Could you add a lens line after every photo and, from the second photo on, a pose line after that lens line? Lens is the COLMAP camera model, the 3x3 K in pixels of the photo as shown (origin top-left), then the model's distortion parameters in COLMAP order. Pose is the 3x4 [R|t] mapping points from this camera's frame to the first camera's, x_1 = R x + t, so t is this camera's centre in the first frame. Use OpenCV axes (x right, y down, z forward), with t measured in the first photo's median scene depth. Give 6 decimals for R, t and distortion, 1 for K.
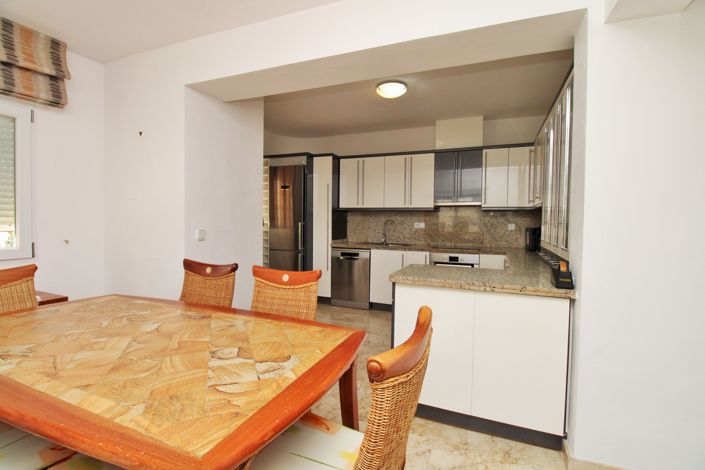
lens RADIAL K [[330.1, 0, 352.5], [0, 330.1, 235.0], [0, 0, 1]] dist [-0.023888, -0.000798]
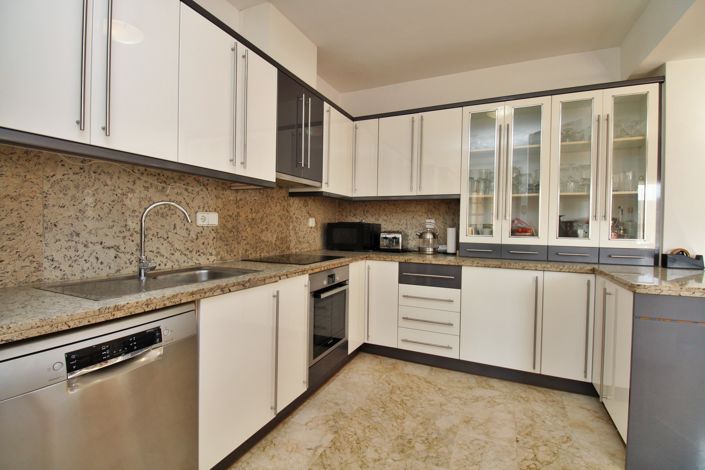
lens RADIAL K [[330.1, 0, 352.5], [0, 330.1, 235.0], [0, 0, 1]] dist [-0.023888, -0.000798]
pose [[0.027925, -0.037925, 0.998890, -0.226872], [0.029301, 0.998882, 0.037105, -0.020032], [-0.999180, 0.028232, 0.029005, 0.852491]]
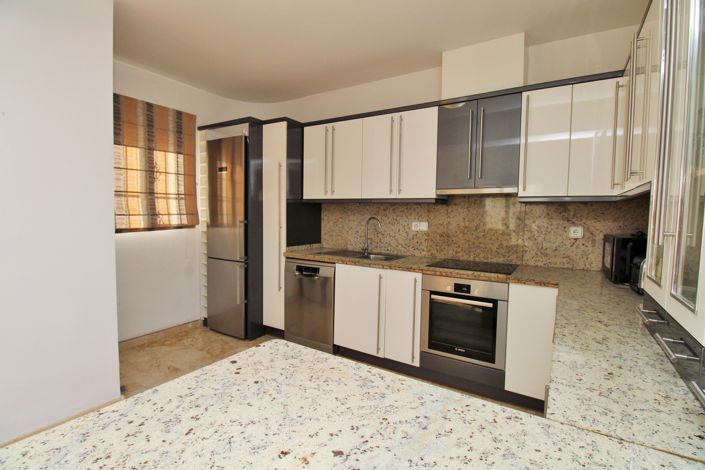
lens RADIAL K [[330.1, 0, 352.5], [0, 330.1, 235.0], [0, 0, 1]] dist [-0.023888, -0.000798]
pose [[0.986163, 0.016795, -0.164924, 0.191859], [-0.013807, 0.999719, 0.019248, -0.024327], [0.165201, -0.016705, 0.986119, 0.371633]]
